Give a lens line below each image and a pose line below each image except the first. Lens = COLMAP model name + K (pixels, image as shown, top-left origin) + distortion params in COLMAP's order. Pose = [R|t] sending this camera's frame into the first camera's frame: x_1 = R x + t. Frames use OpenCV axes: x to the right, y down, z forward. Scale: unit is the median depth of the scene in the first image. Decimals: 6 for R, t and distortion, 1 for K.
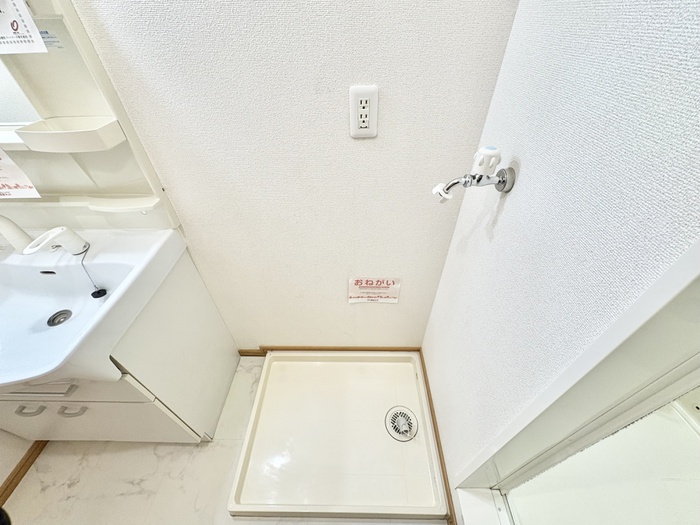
lens RADIAL K [[277.6, 0, 351.8], [0, 277.6, 261.4], [0, 0, 1]] dist [-0.001180, -0.000768]
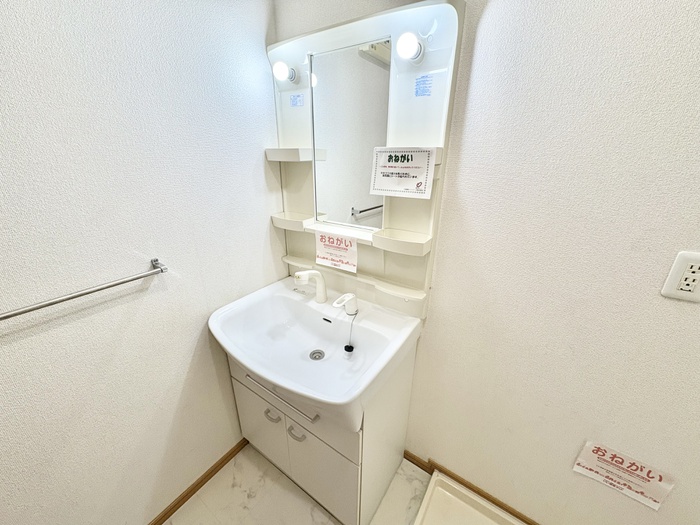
lens RADIAL K [[277.6, 0, 350.5], [0, 277.6, 262.9], [0, 0, 1]] dist [-0.001180, -0.000768]
pose [[0.830854, 0.219288, -0.511462, -0.355752], [-0.382478, 0.892622, -0.238613, 0.070087], [0.404217, 0.393876, 0.825512, -0.207151]]
